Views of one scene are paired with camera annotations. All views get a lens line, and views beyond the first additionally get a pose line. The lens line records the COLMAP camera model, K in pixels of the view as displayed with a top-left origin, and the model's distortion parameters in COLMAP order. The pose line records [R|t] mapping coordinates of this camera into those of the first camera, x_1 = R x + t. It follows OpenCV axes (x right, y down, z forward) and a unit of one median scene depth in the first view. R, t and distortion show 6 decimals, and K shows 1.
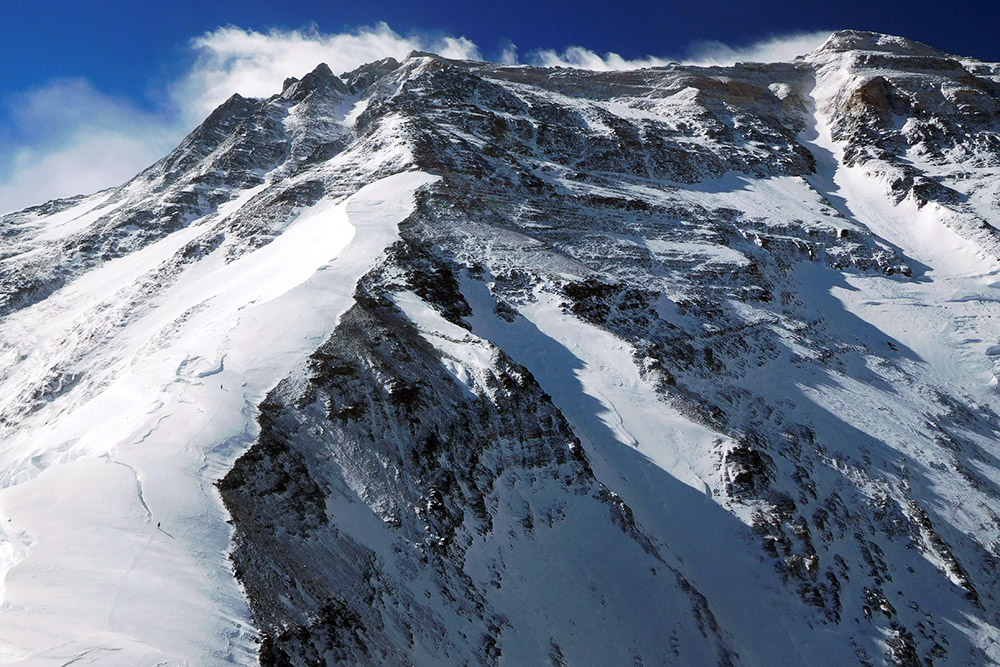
lens RADIAL K [[1008.4, 0, 500.0], [0, 1008.4, 333.5], [0, 0, 1]] dist [-0.011332, 0.000000]
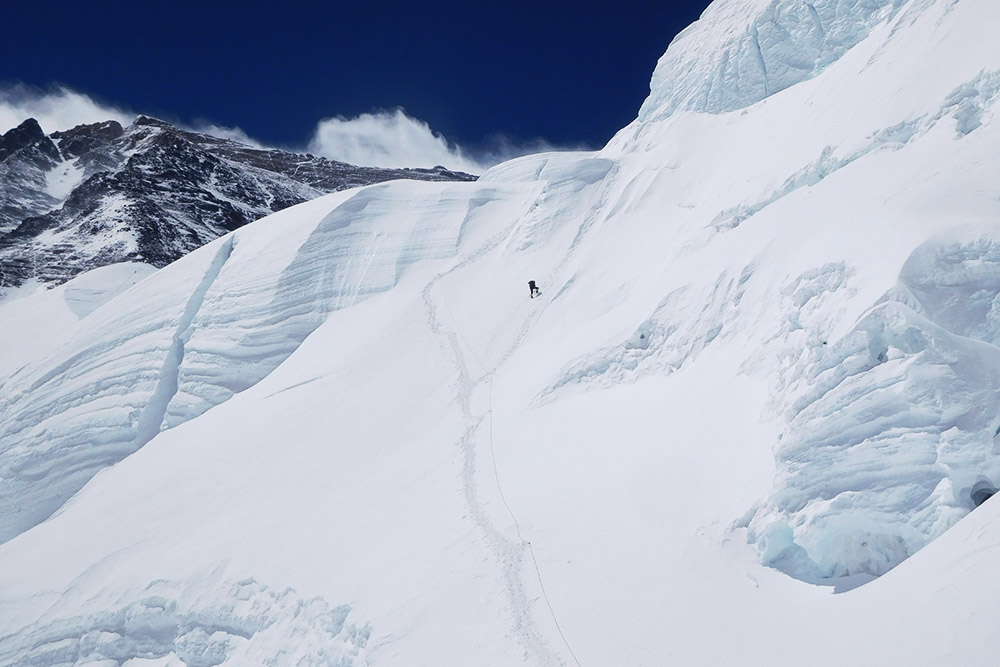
lens RADIAL K [[1297.9, 0, 500.1], [0, 1297.9, 334.1], [0, 0, 1]] dist [0.001663, 0.000000]
pose [[0.972910, 0.098852, 0.208984, -0.002636], [-0.074667, 0.989886, -0.120624, 0.018465], [-0.218794, 0.101752, 0.970451, -0.171023]]
